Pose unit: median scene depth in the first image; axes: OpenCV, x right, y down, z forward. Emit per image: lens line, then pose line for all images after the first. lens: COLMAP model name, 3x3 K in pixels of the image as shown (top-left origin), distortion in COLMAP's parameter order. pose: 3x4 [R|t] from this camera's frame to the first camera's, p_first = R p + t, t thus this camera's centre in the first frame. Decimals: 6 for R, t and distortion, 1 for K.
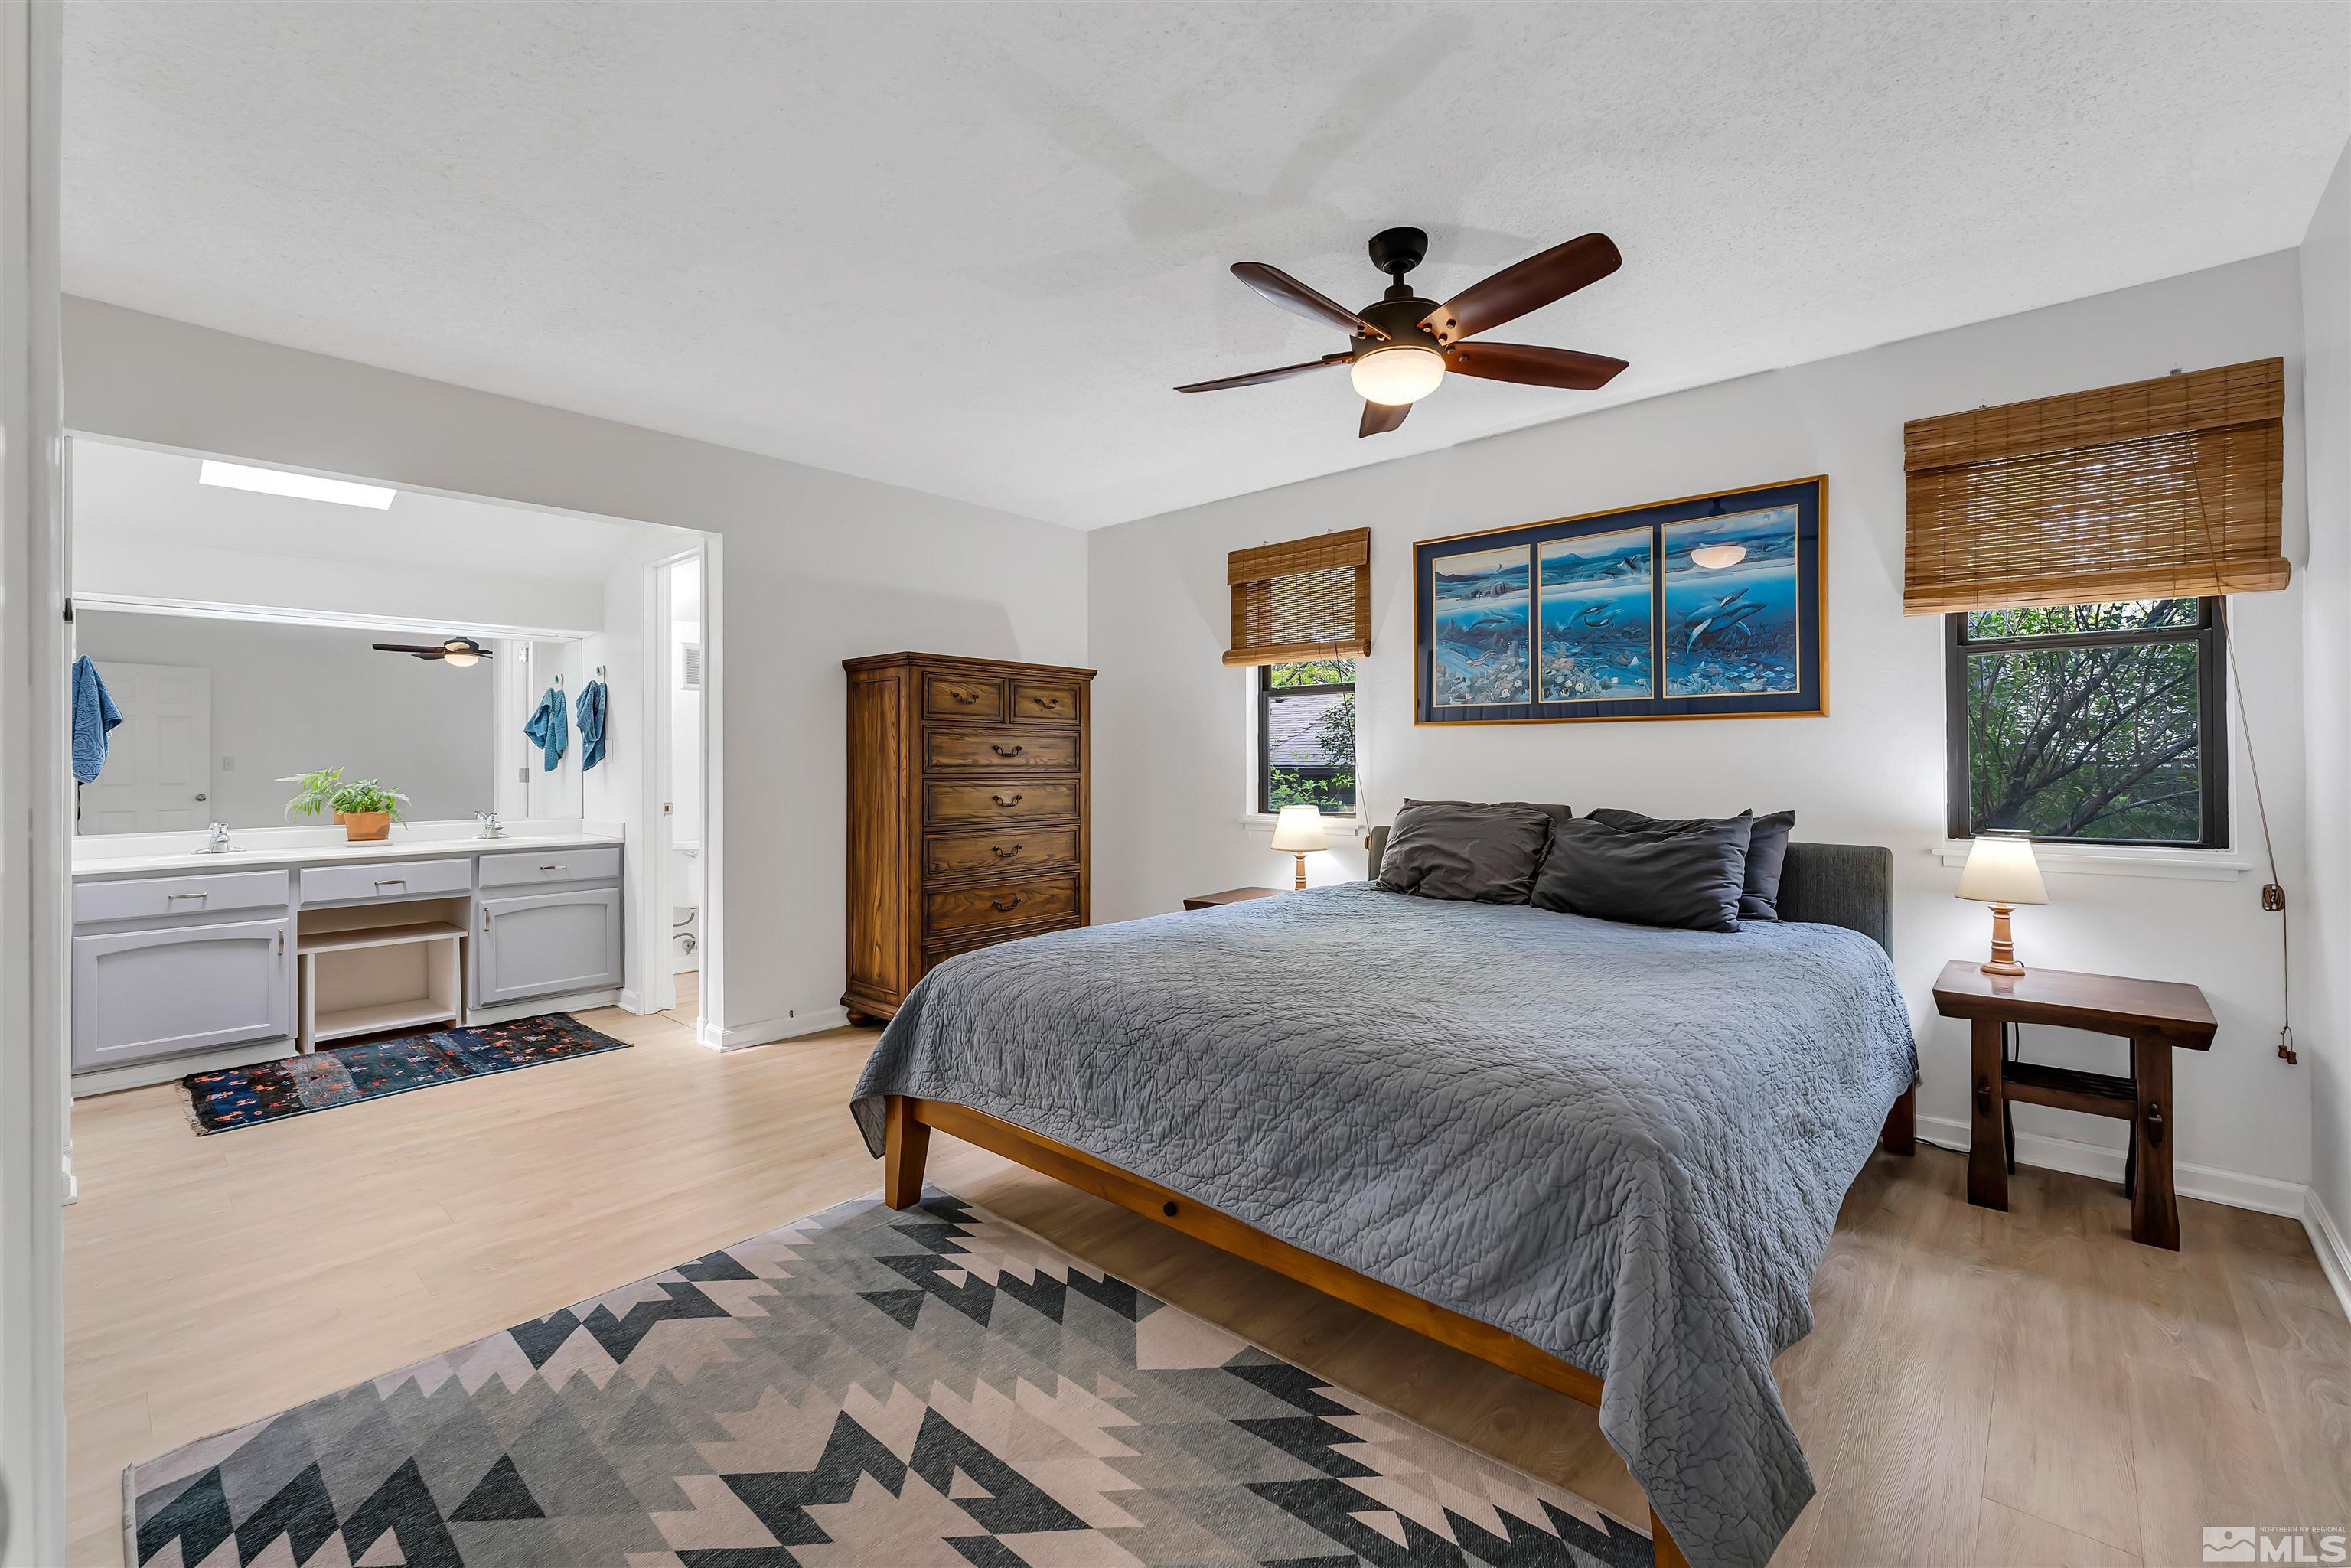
lens RADIAL K [[965.7, 0, 1185.9], [0, 965.7, 766.4], [0, 0, 1]] dist [-0.001425, 0.000034]
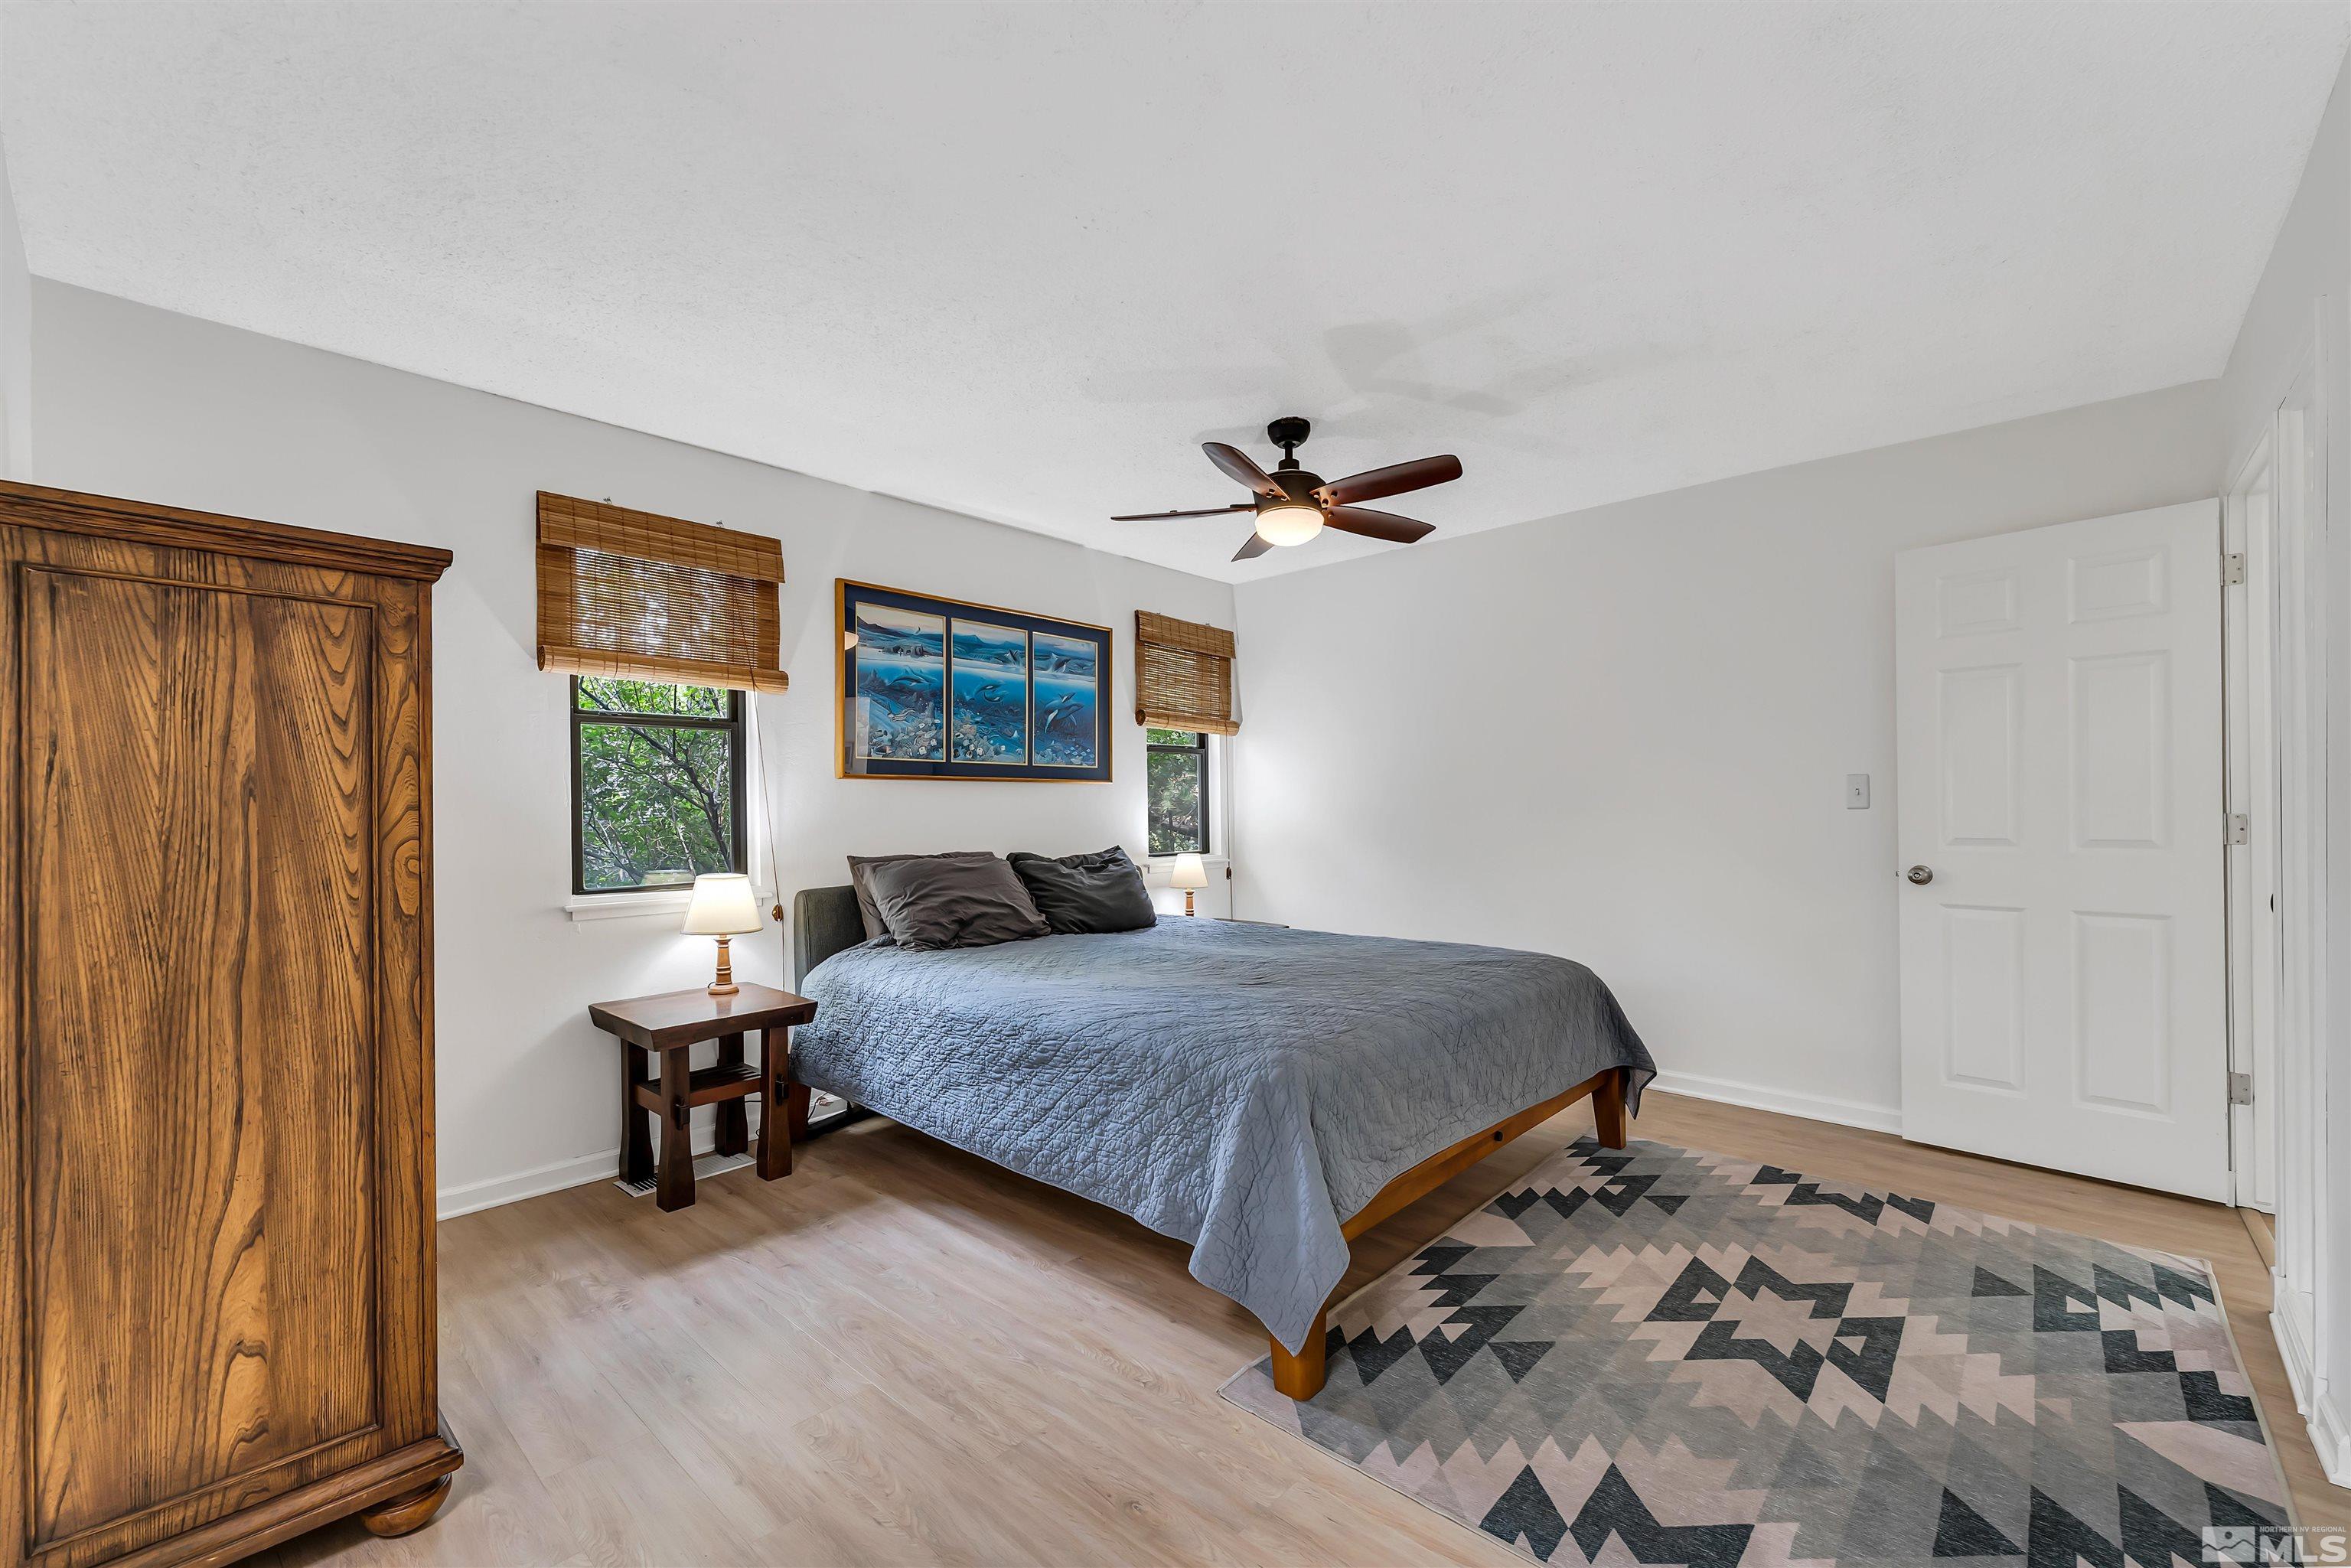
lens RADIAL K [[965.7, 0, 1139.2], [0, 965.7, 800.0], [0, 0, 1]] dist [-0.001425, 0.000034]
pose [[0.045961, 0.018920, 0.998764, -0.755309], [0.020094, 0.999601, -0.019860, 0.003718], [-0.998741, 0.020982, 0.045562, 0.770339]]
